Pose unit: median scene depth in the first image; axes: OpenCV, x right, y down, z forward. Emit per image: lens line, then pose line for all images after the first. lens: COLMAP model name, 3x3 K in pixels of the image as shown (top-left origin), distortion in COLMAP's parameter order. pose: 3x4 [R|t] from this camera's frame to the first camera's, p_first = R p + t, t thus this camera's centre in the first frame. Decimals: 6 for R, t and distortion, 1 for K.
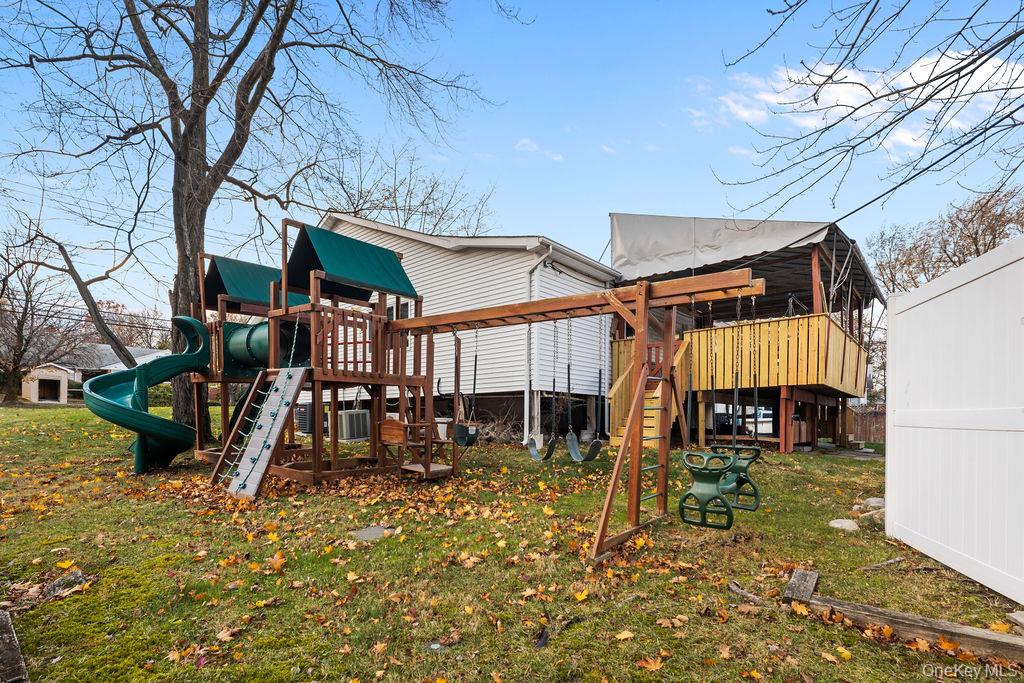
lens RADIAL K [[504.5, 0, 512.6], [0, 504.5, 341.1], [0, 0, 1]] dist [0.002486, -0.000053]
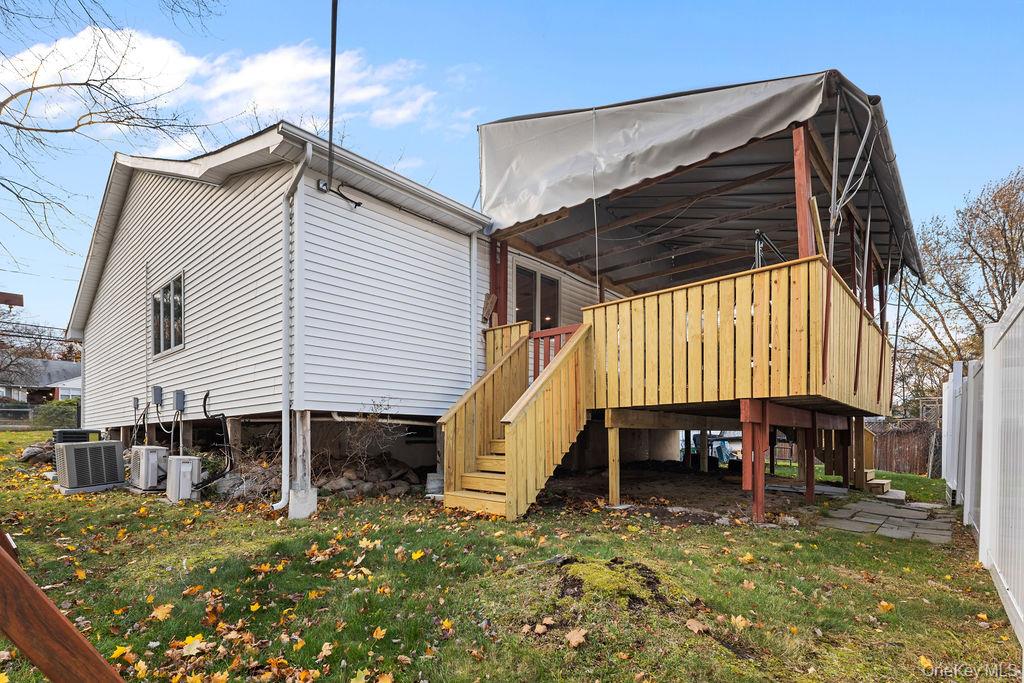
lens RADIAL K [[504.5, 0, 513.0], [0, 504.5, 356.6], [0, 0, 1]] dist [0.002486, -0.000053]
pose [[0.999771, -0.009116, -0.019368, 0.281861], [0.009090, 0.999958, -0.001424, 0.039505], [0.019381, 0.001247, 0.999811, 0.429580]]
